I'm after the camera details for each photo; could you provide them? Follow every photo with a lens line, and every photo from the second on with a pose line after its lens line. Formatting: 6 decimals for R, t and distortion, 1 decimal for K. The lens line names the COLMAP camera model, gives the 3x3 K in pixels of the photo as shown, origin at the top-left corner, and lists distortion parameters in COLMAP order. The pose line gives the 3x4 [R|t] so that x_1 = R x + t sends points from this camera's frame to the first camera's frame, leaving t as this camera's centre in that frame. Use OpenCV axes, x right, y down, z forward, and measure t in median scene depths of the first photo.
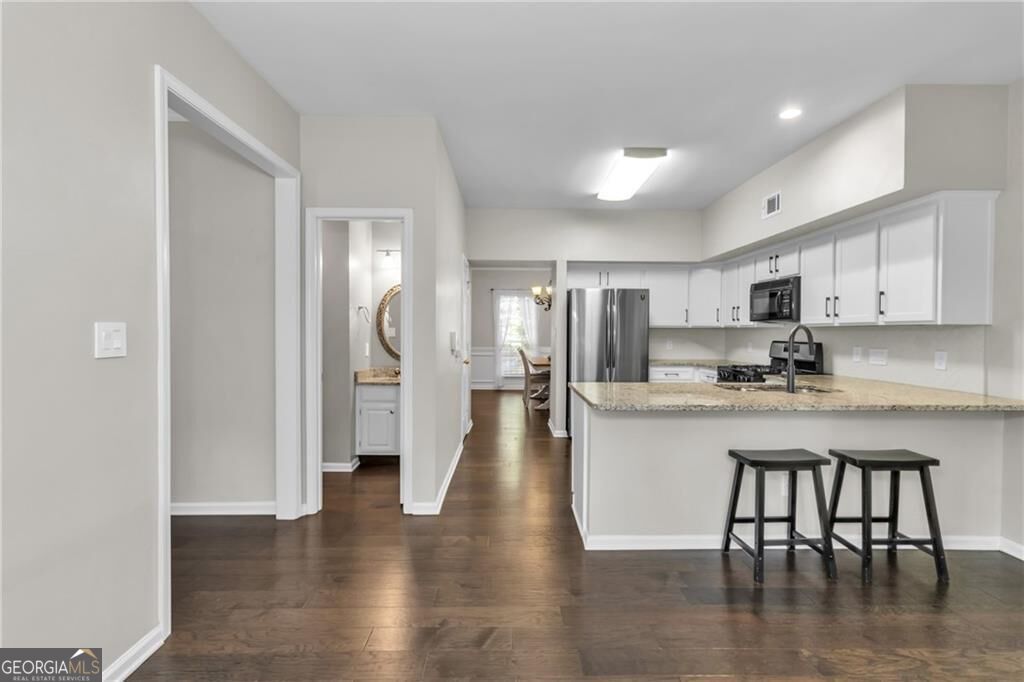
lens RADIAL K [[479.5, 0, 522.6], [0, 479.5, 337.5], [0, 0, 1]] dist [0.005434, 0.000671]
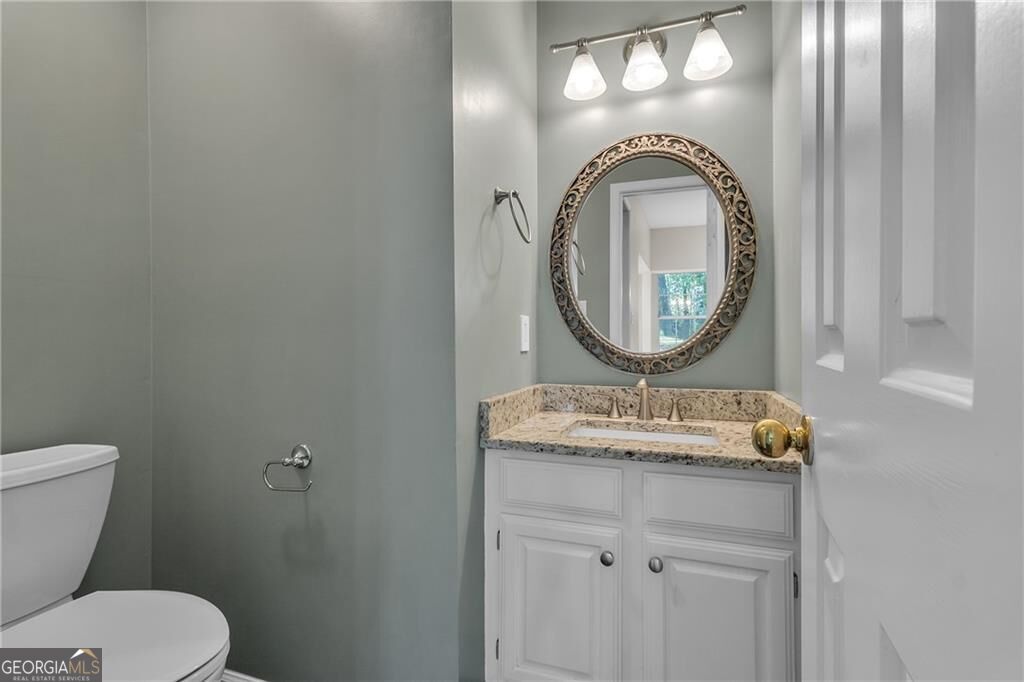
lens RADIAL K [[479.5, 0, 512.9], [0, 479.5, 338.4], [0, 0, 1]] dist [0.005434, 0.000671]
pose [[0.932057, -0.004951, -0.362278, -0.206271], [0.001476, 0.999950, -0.009869, 0.032361], [0.362308, 0.008663, 0.932018, 0.673973]]
